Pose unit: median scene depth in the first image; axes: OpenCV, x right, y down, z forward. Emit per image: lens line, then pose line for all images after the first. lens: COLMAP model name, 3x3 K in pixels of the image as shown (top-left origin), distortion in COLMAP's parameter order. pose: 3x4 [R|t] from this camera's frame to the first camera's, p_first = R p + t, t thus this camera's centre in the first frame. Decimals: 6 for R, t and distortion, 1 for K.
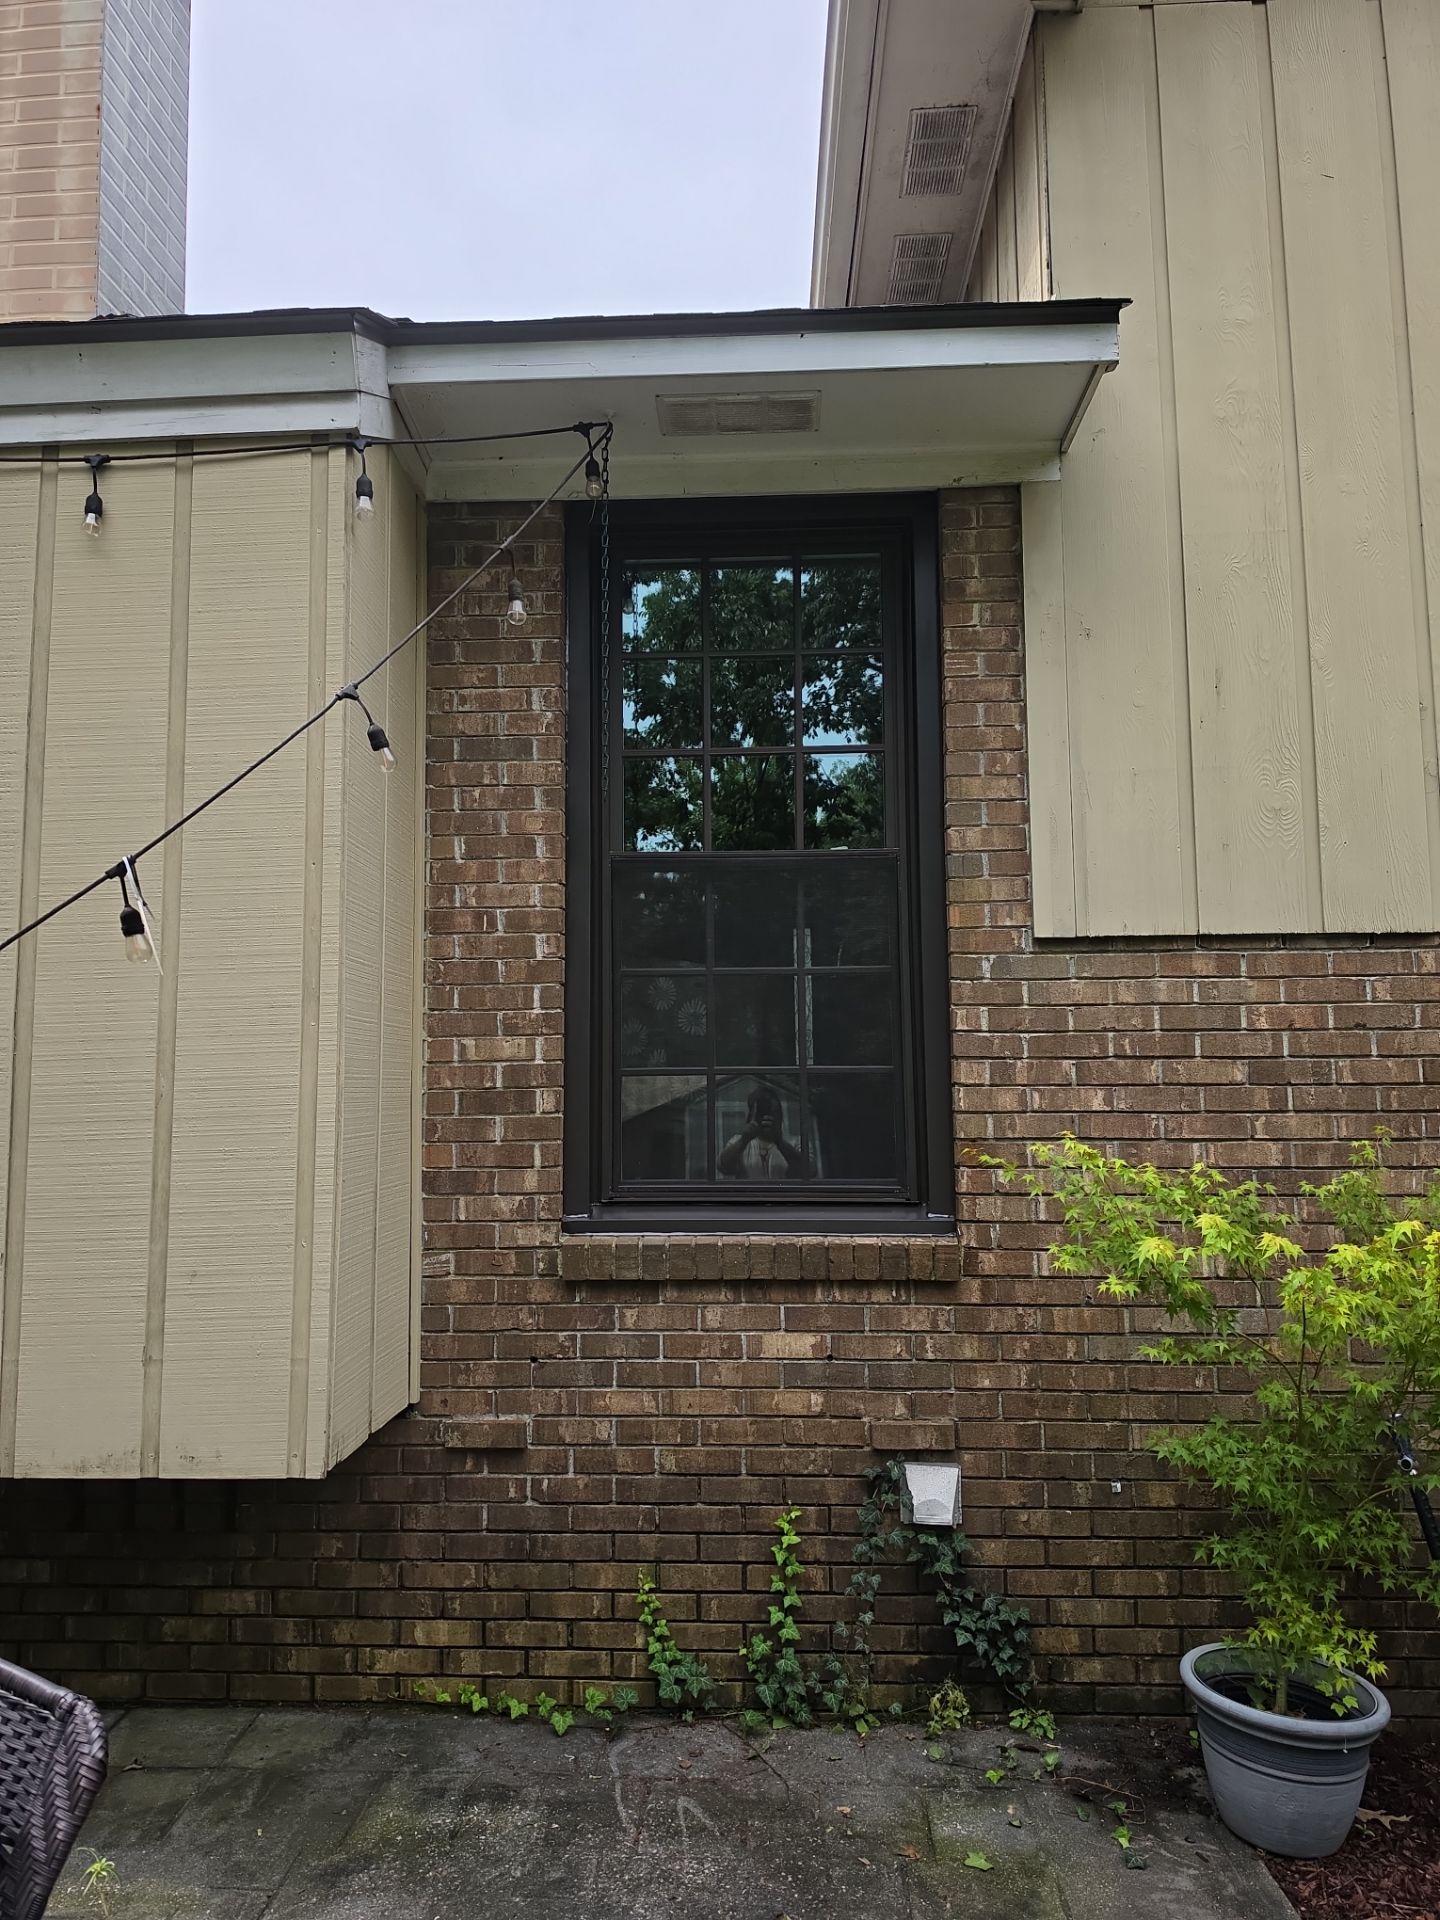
lens RADIAL K [[1380.5, 0, 709.8], [0, 1380.5, 946.6], [0, 0, 1]] dist [0.111254, -0.190332]
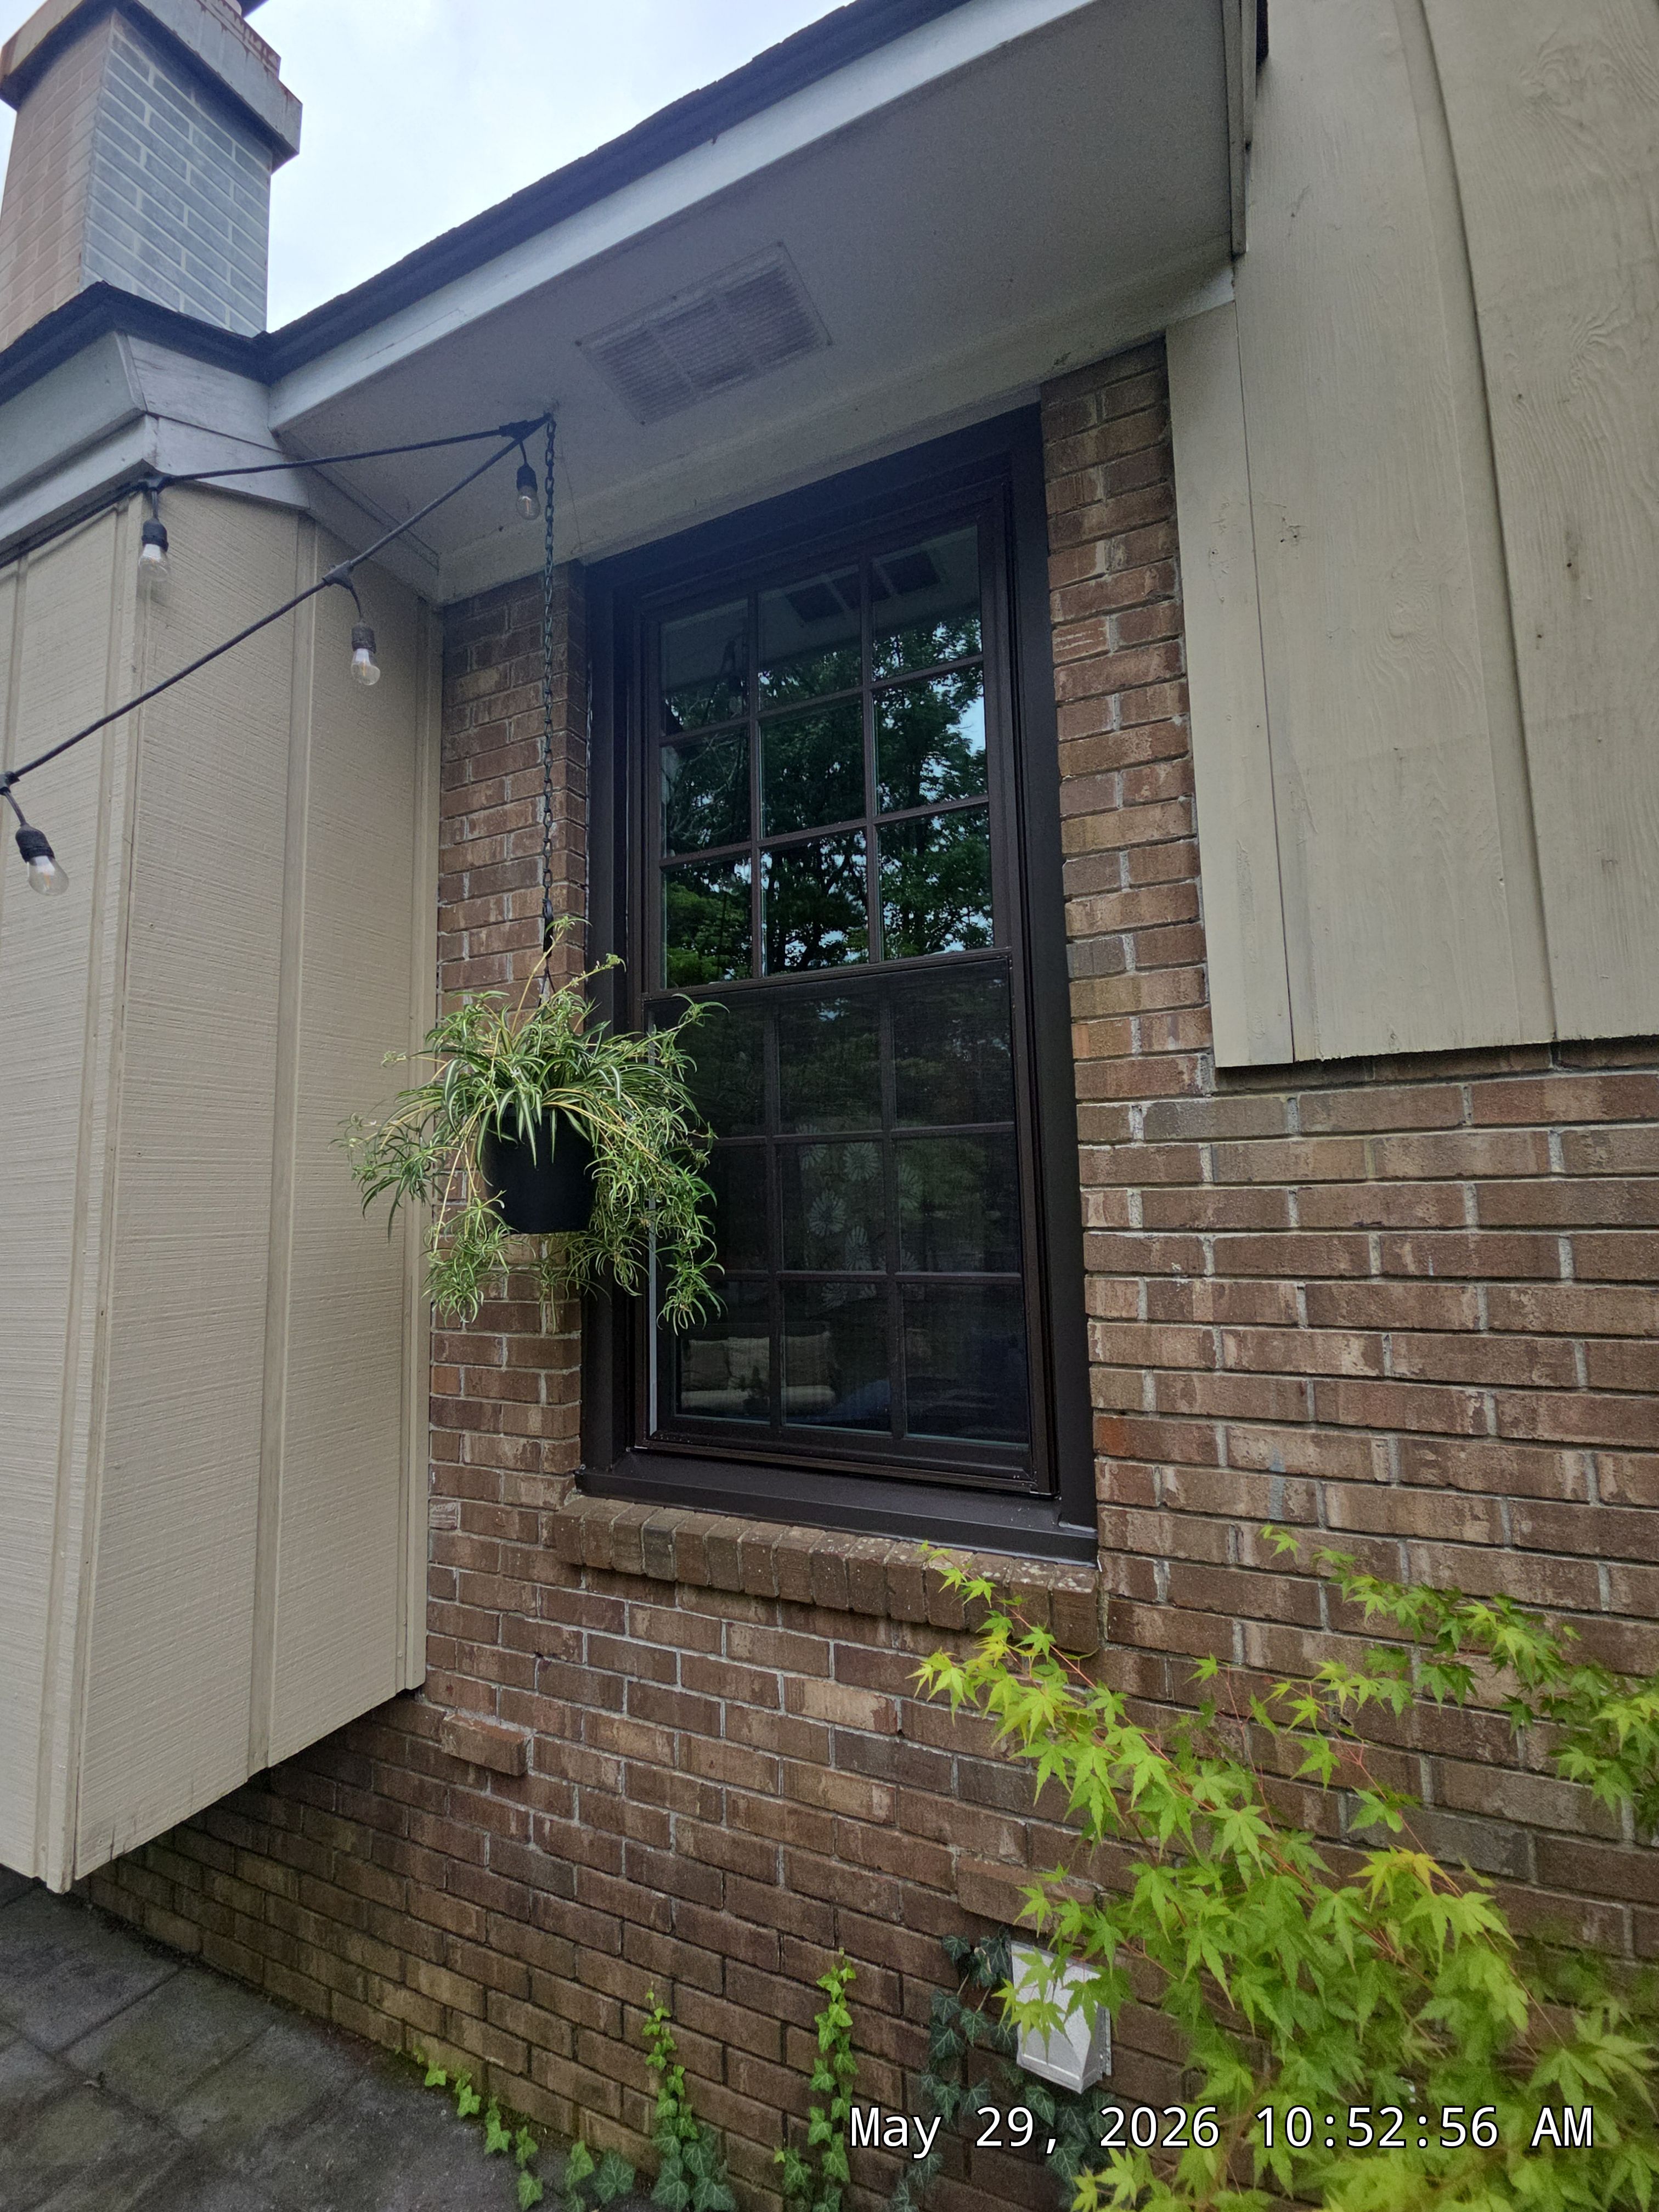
lens RADIAL K [[928.3, 0, 828.2], [0, 928.3, 1097.4], [0, 0, 1]] dist [0.003331, -0.000651]
pose [[0.928242, -0.051880, -0.368340, 0.226820], [0.055217, 0.998473, -0.001482, -0.002475], [0.367855, -0.018963, 0.929690, 0.582405]]
